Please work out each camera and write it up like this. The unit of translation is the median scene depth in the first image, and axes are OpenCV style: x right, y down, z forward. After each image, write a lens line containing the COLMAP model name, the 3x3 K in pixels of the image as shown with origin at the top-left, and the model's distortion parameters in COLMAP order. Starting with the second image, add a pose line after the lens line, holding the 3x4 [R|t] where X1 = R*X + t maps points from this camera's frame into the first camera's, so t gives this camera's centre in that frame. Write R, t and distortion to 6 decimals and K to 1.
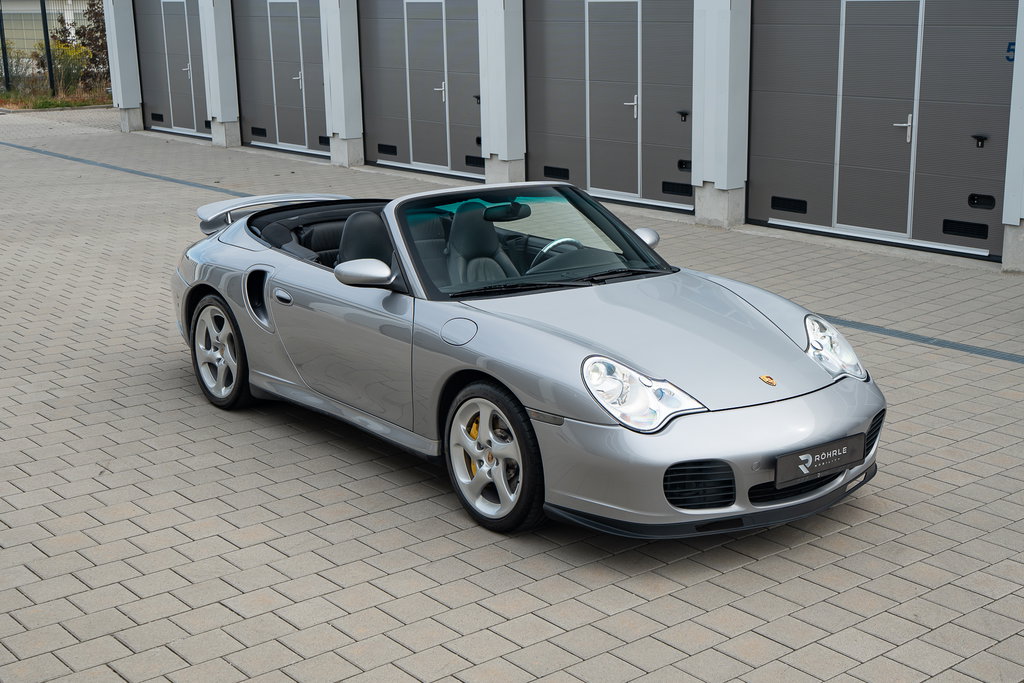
lens RADIAL K [[1334.0, 0, 515.3], [0, 1334.0, 341.6], [0, 0, 1]] dist [-0.053218, 0.000000]
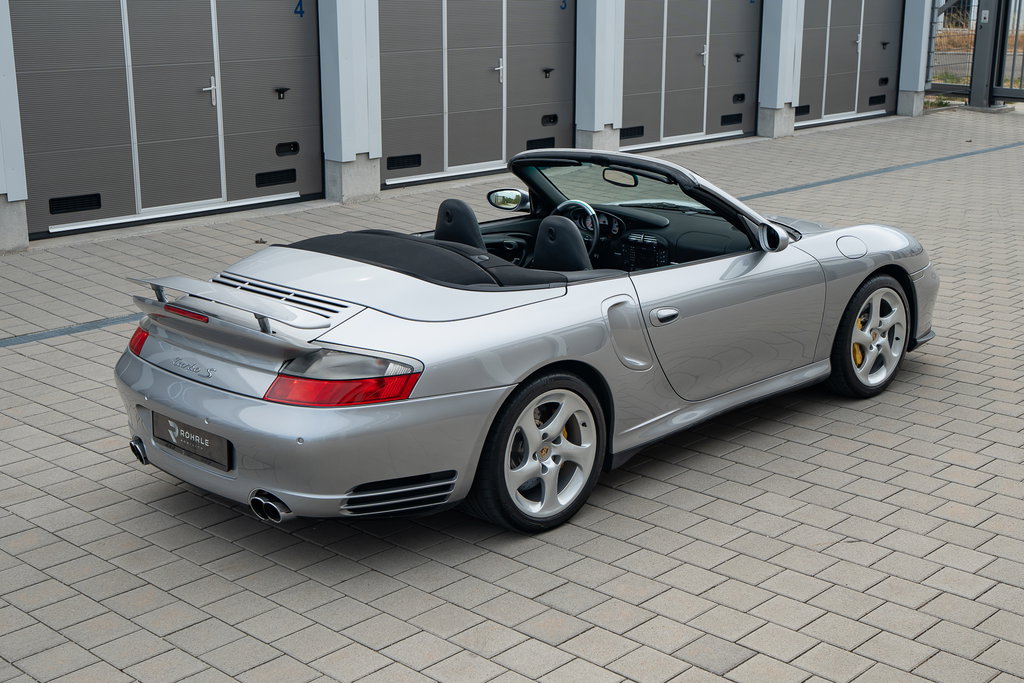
lens RADIAL K [[1442.9, 0, 521.1], [0, 1442.9, 345.0], [0, 0, 1]] dist [0.029639, 0.000000]
pose [[-0.104036, -0.254799, 0.961381, -1.028485], [0.241070, 0.931342, 0.272925, -0.283674], [-0.964916, 0.260154, -0.035469, 1.097802]]
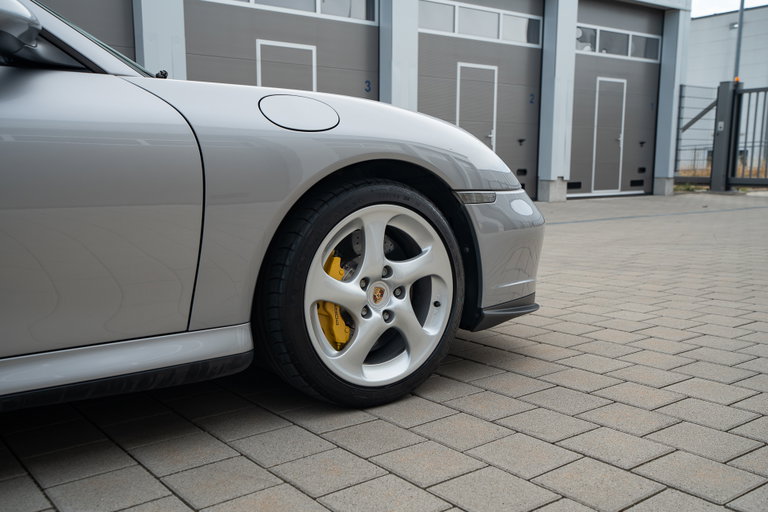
lens RADIAL K [[732.6, 0, 385.3], [0, 732.6, 263.5], [0, 0, 1]] dist [0.069479, 0.000000]
pose [[0.042502, -0.125824, 0.991142, -0.310155], [0.241606, 0.963889, 0.112004, 0.024055], [-0.969443, 0.234705, 0.071367, 0.775591]]
